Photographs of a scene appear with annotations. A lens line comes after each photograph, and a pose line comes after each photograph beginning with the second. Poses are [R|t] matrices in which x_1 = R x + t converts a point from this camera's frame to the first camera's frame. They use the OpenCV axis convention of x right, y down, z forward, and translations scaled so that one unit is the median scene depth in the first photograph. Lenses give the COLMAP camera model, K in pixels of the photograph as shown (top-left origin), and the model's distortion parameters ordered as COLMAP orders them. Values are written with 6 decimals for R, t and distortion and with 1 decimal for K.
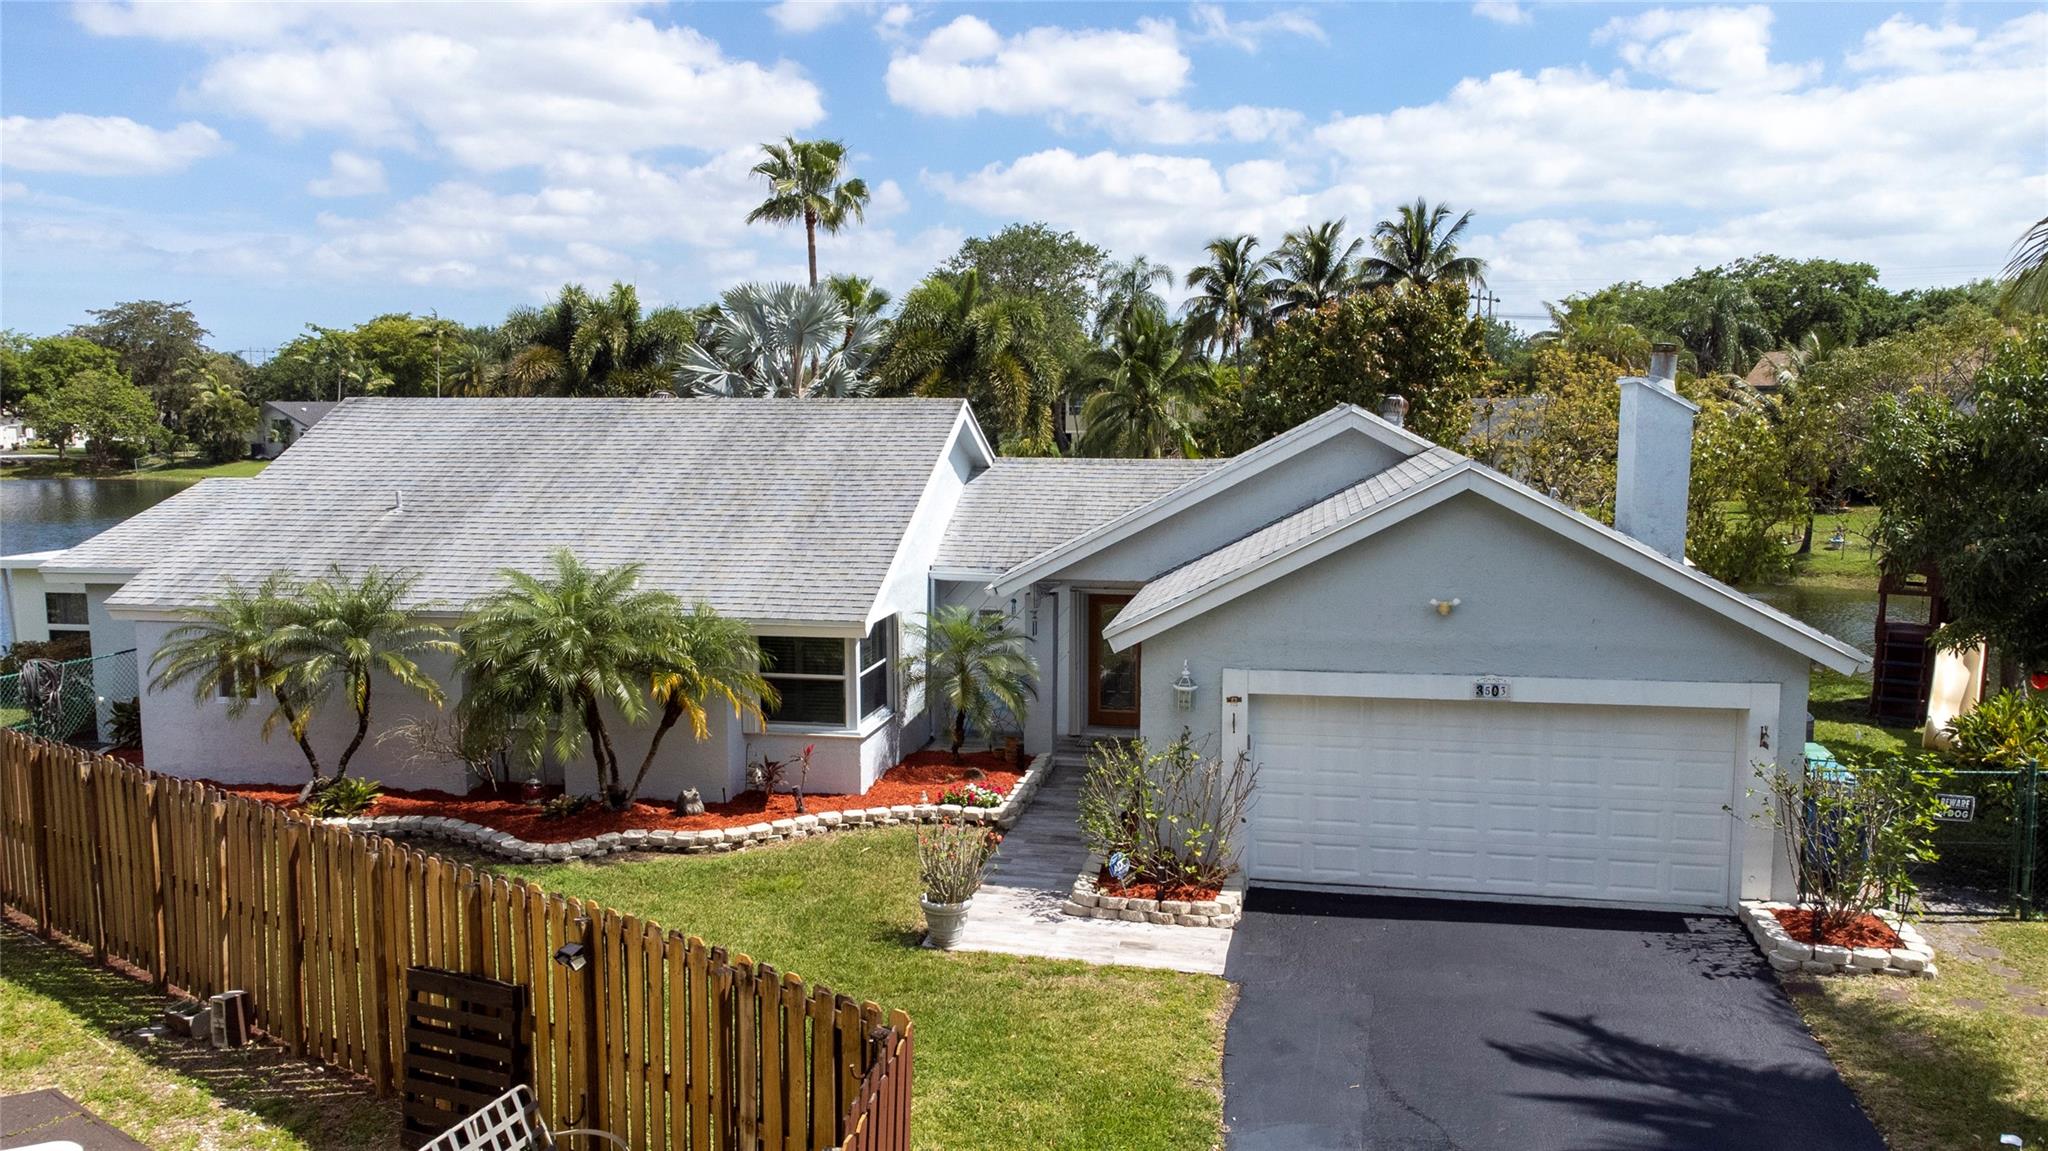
lens RADIAL K [[1524.9, 0, 1017.2], [0, 1524.9, 587.8], [0, 0, 1]] dist [0.045658, 0.013496]
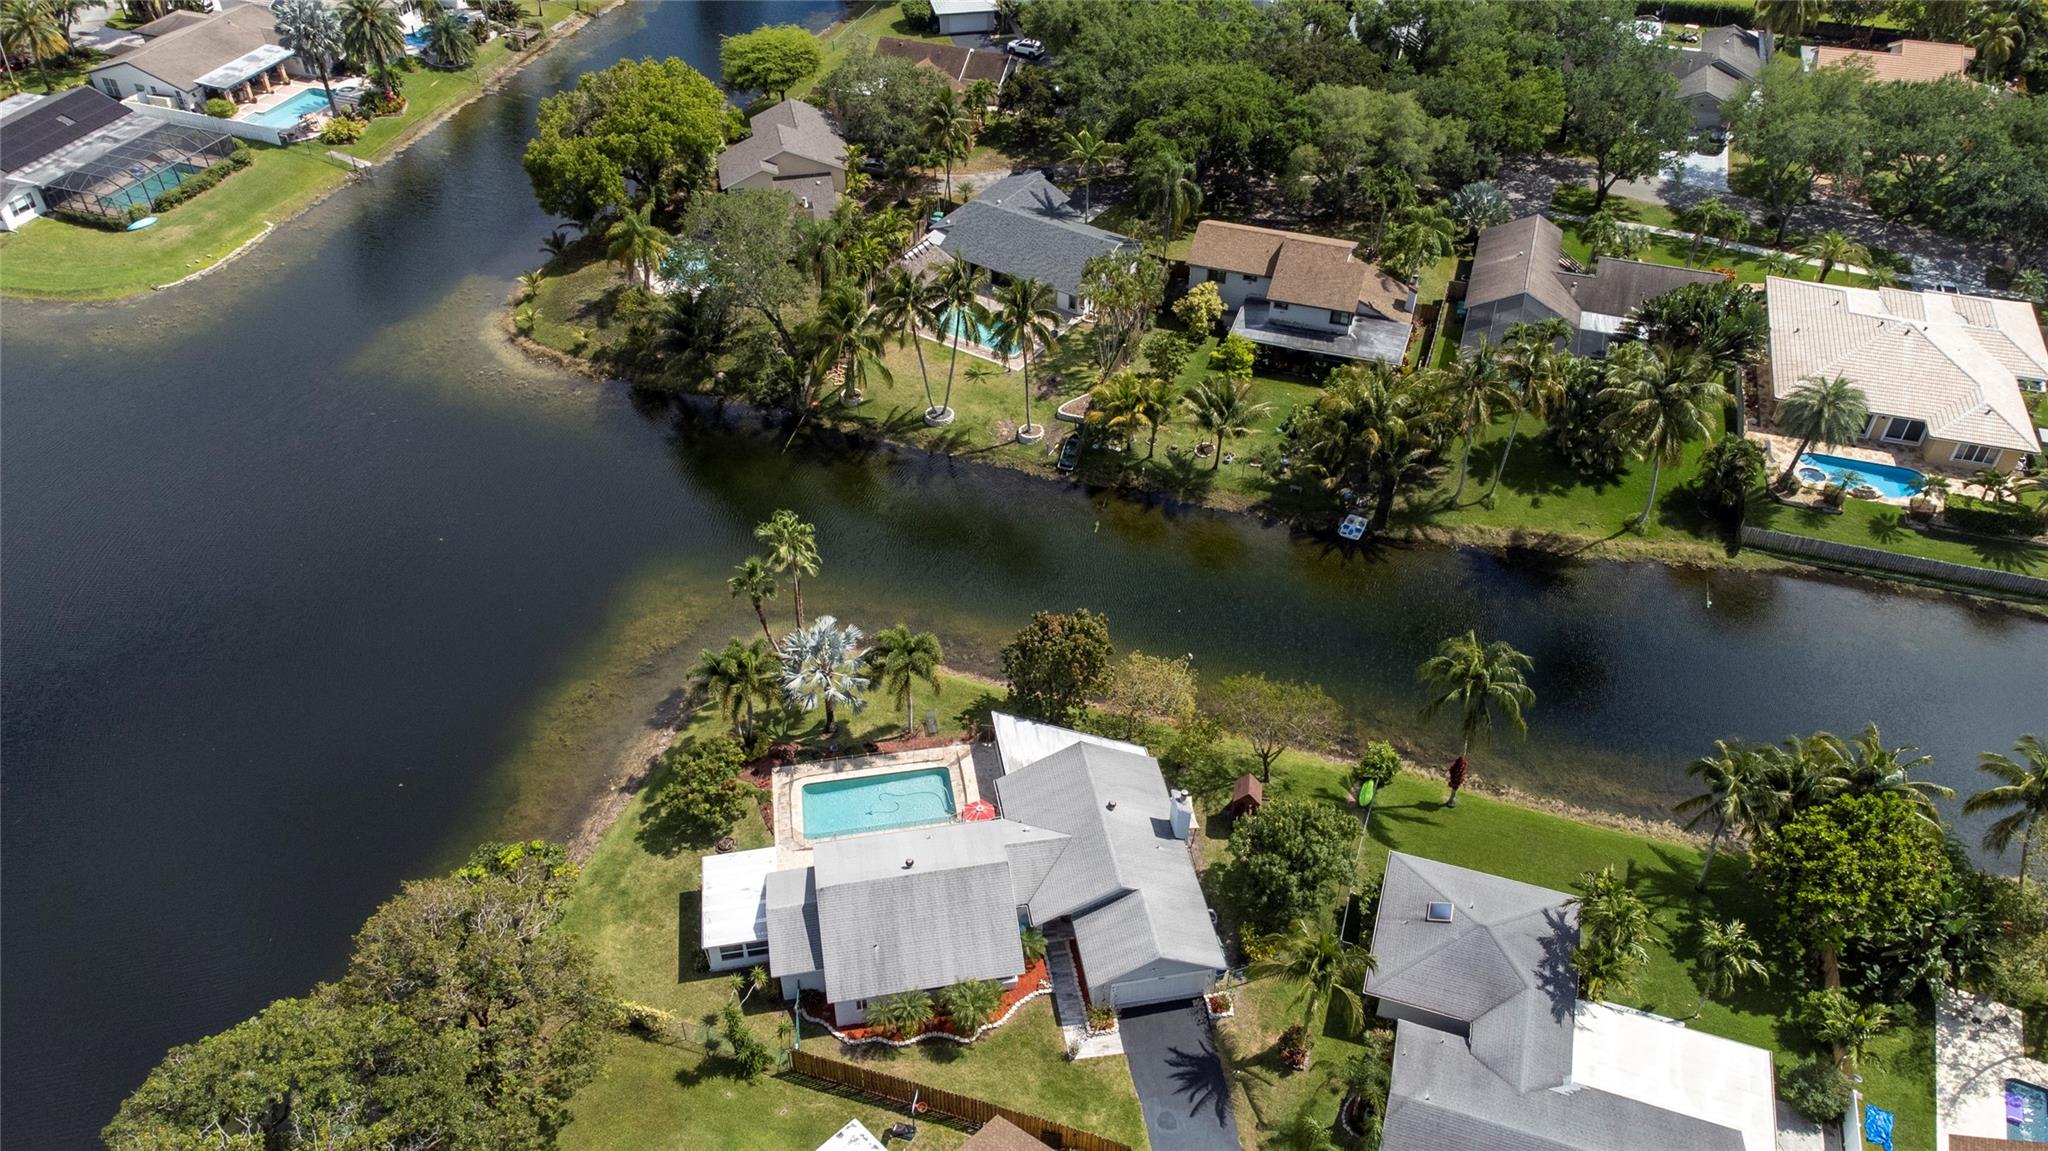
lens RADIAL K [[1524.9, 0, 1035.2], [0, 1524.9, 580.8], [0, 0, 1]] dist [0.045658, 0.013496]
pose [[0.927949, -0.217592, 0.302598, -1.197473], [0.017899, 0.836968, 0.546958, -3.436237], [-0.372278, -0.502133, 0.780558, -1.932591]]
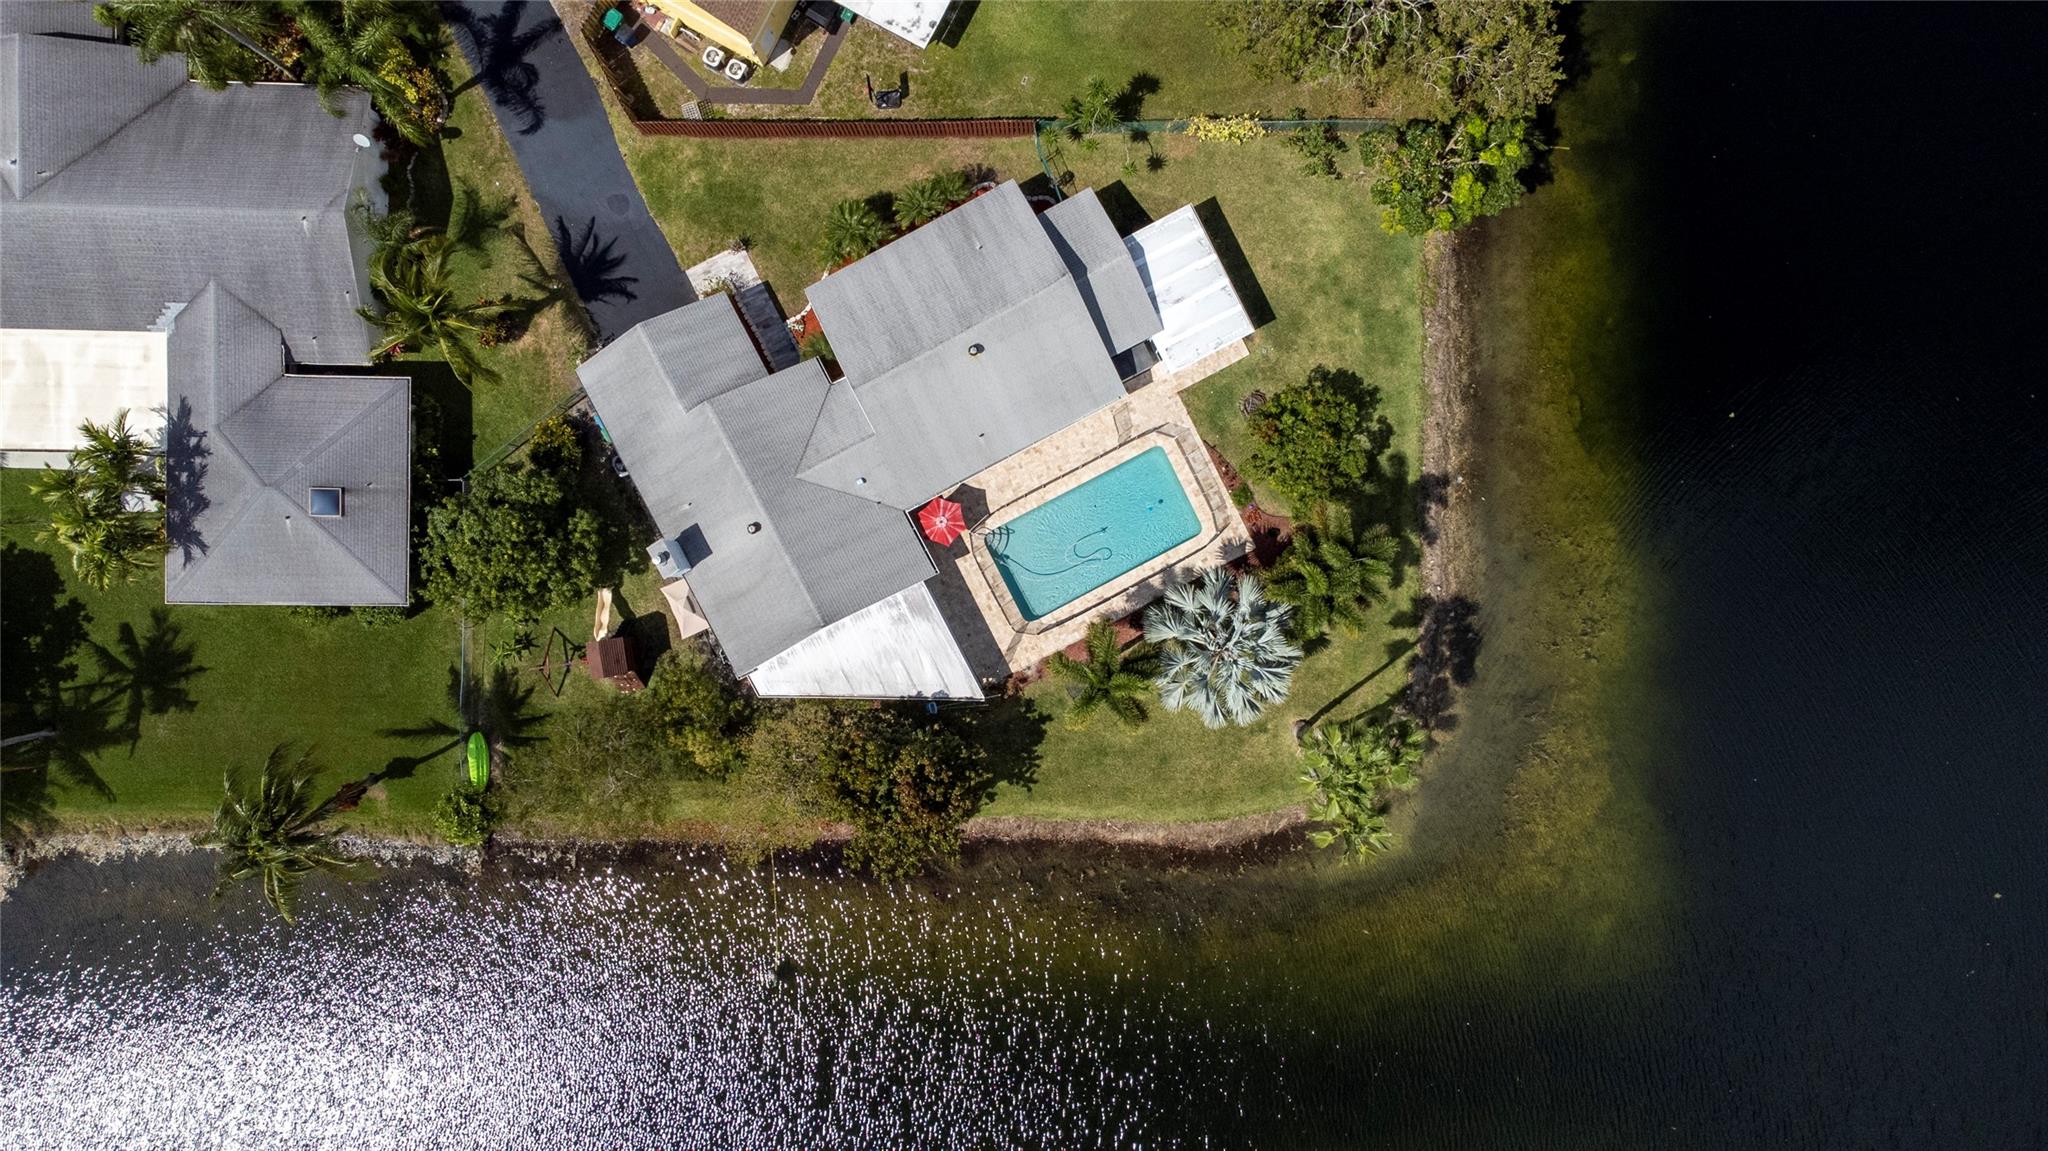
lens RADIAL K [[1524.9, 0, 1010.2], [0, 1524.9, 580.5], [0, 0, 1]] dist [0.045658, 0.013496]
pose [[-0.774999, 0.630337, 0.045289, -0.216625], [-0.037869, -0.117856, 0.992308, -3.825350], [0.630827, 0.767323, 0.115208, 1.473449]]
